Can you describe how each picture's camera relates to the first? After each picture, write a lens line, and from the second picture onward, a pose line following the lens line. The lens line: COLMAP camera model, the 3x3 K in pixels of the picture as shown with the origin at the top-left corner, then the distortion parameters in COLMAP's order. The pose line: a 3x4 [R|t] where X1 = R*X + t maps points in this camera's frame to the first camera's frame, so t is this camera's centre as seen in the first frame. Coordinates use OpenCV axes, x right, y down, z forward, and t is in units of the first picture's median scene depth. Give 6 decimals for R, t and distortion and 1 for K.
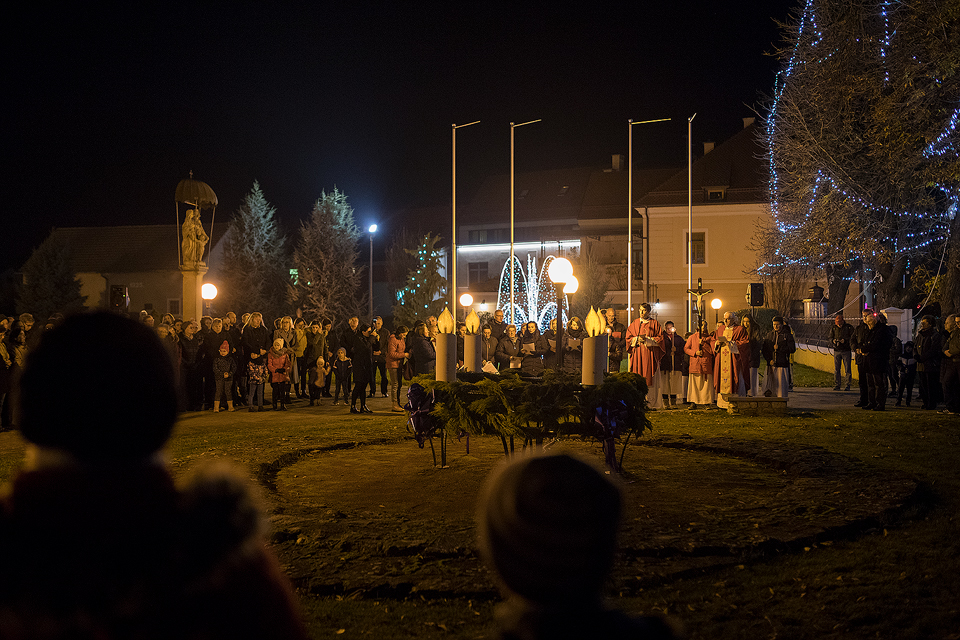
lens RADIAL K [[954.3, 0, 487.0], [0, 954.3, 317.9], [0, 0, 1]] dist [-0.022984, 0.029125]
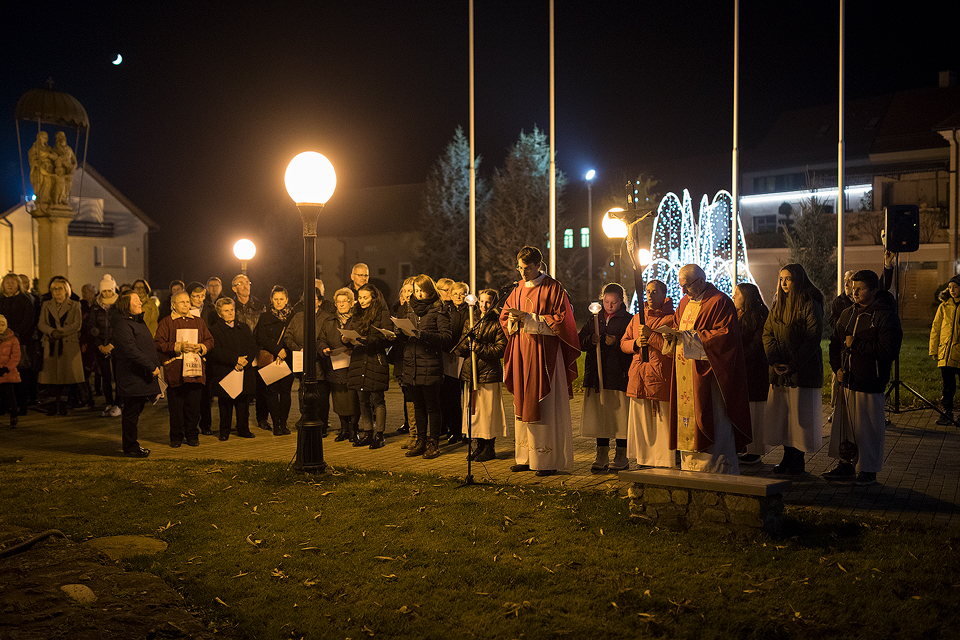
lens RADIAL K [[954.3, 0, 487.0], [0, 954.3, 317.9], [0, 0, 1]] dist [-0.022984, 0.029125]
pose [[0.929669, 0.008333, -0.368301, 0.109655], [0.005284, 0.999340, 0.035950, 0.001103], [0.368357, -0.035368, 0.929011, 0.191409]]
